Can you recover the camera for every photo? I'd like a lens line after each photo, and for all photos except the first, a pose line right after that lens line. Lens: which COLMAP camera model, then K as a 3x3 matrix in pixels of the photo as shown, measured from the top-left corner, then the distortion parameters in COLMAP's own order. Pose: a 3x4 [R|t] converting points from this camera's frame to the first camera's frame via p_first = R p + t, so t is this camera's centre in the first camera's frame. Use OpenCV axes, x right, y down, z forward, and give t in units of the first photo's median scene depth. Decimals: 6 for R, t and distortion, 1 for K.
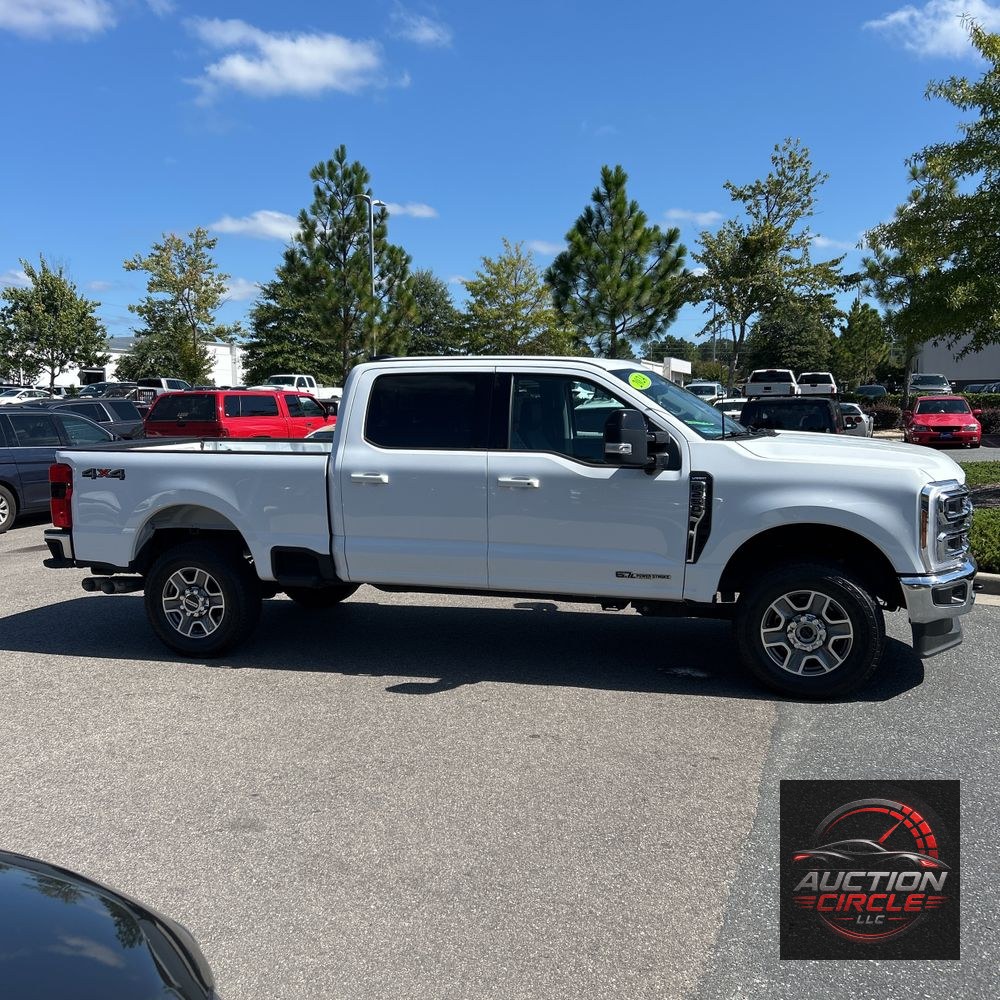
lens RADIAL K [[1016.7, 0, 498.1], [0, 1016.7, 509.2], [0, 0, 1]] dist [0.019637, 0.000000]
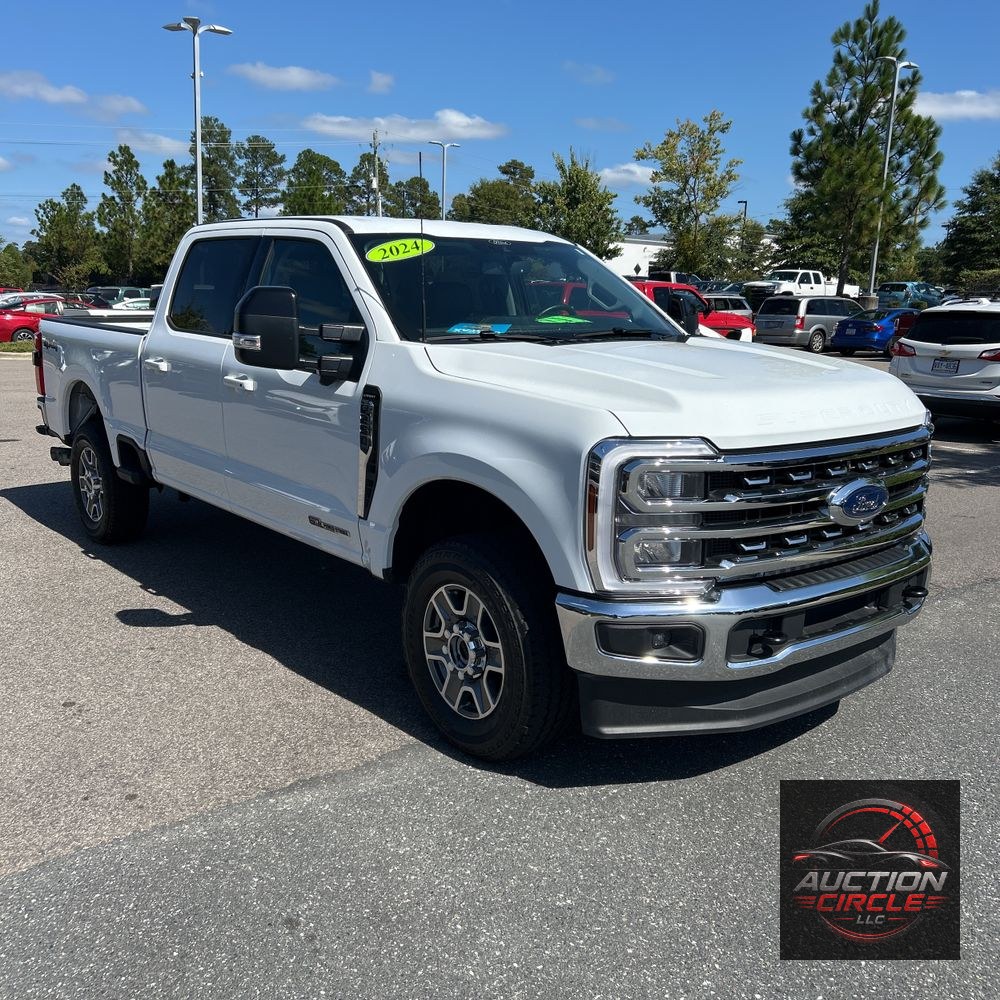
lens RADIAL K [[1016.7, 0, 491.6], [0, 1016.7, 514.5], [0, 0, 1]] dist [0.019637, 0.000000]
pose [[0.839875, 0.144887, -0.523085, 0.103908], [-0.090926, 0.987653, 0.127572, -0.007528], [0.535110, -0.059582, 0.842679, 0.077416]]
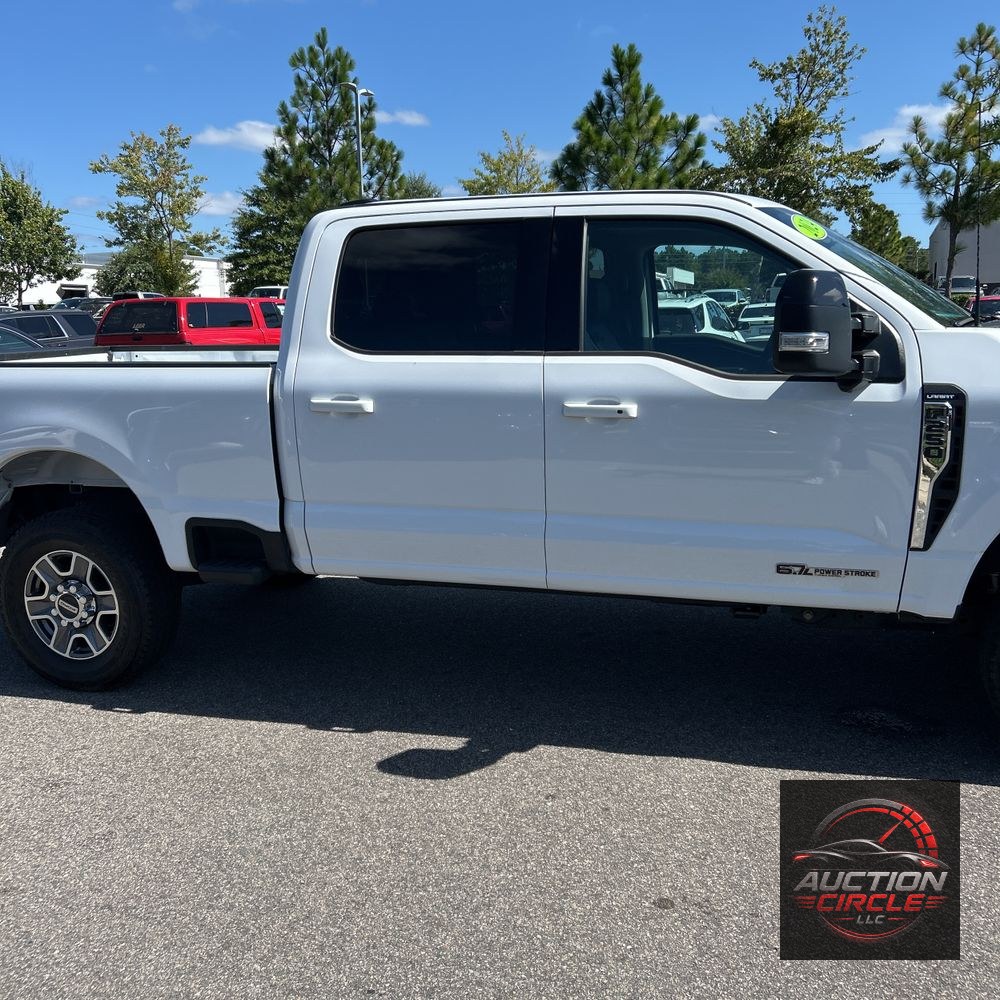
lens RADIAL K [[1016.7, 0, 500.2], [0, 1016.7, 498.5], [0, 0, 1]] dist [0.019637, 0.000000]
pose [[0.999880, -0.015139, 0.003375, -0.006815], [0.014859, 0.997320, 0.071642, -0.003099], [-0.004450, -0.071583, 0.997425, 0.073957]]
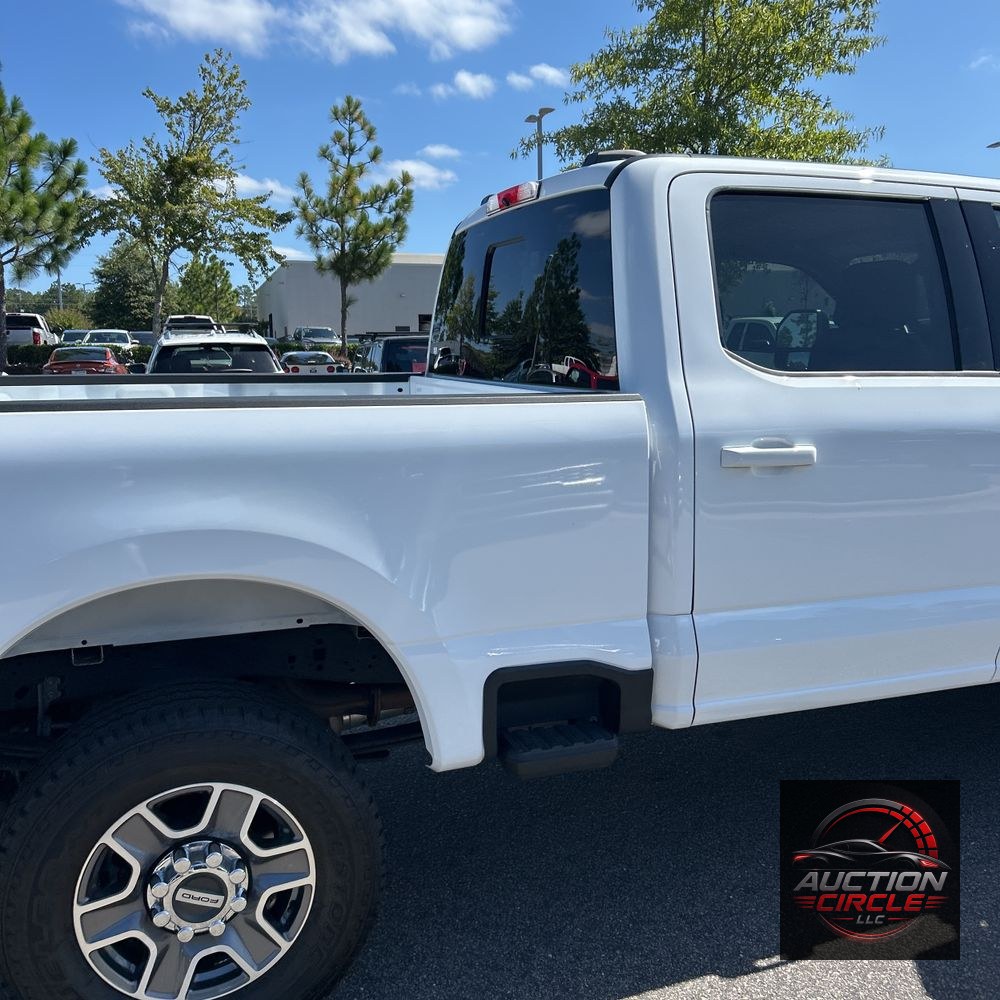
lens RADIAL K [[1016.7, 0, 505.2], [0, 1016.7, 489.7], [0, 0, 1]] dist [0.019637, 0.000000]
pose [[0.786610, -0.079982, 0.612248, -0.080478], [0.066390, 0.996782, 0.044918, -0.007485], [-0.613871, 0.005314, 0.789389, 0.138728]]
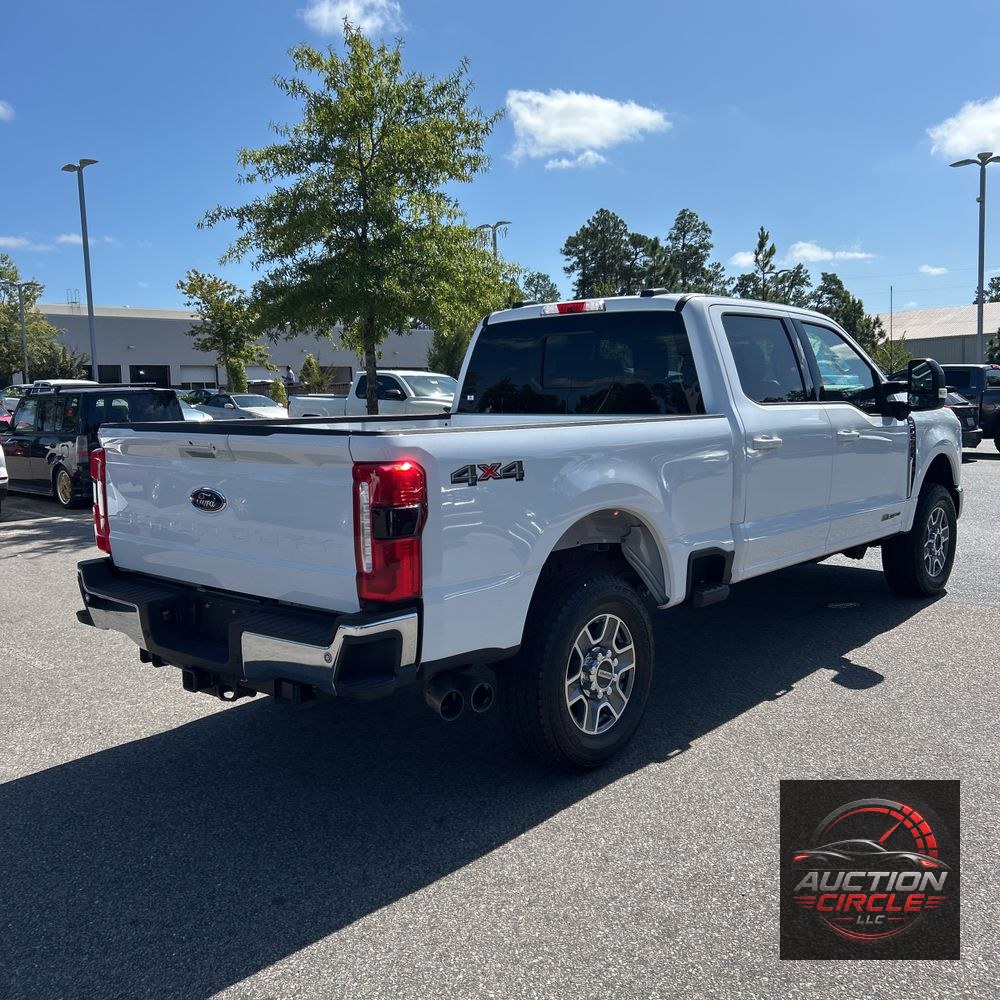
lens RADIAL K [[1016.7, 0, 511.2], [0, 1016.7, 481.5], [0, 0, 1]] dist [0.019637, 0.000000]
pose [[0.392848, -0.079717, 0.916142, -0.170128], [0.118123, 0.992357, 0.035697, -0.009496], [-0.911985, 0.094194, 0.399262, 0.158600]]
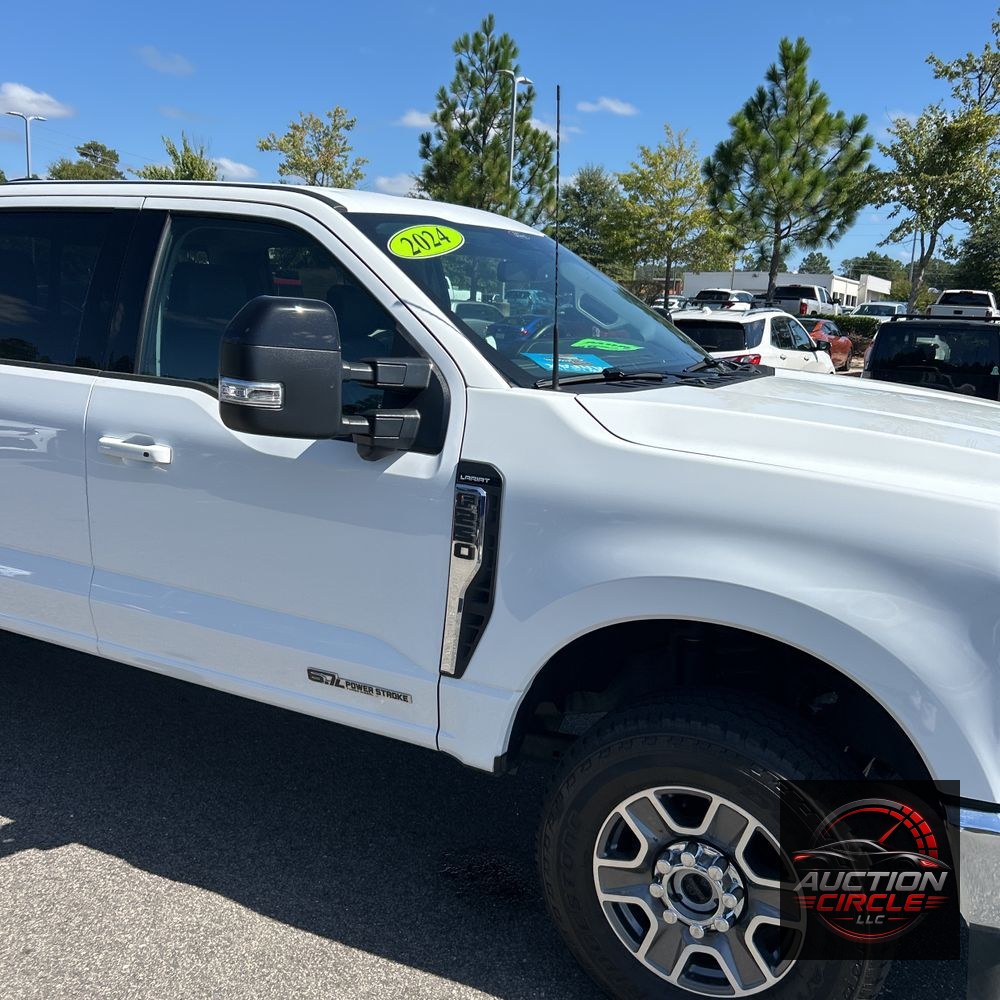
lens RADIAL K [[1016.7, 0, 508.7], [0, 1016.7, 496.1], [0, 0, 1]] dist [0.019637, 0.000000]
pose [[0.984082, 0.082057, -0.157637, 0.045647], [-0.069928, 0.994257, 0.081017, -0.009500], [0.163380, -0.068705, 0.984168, 0.098762]]
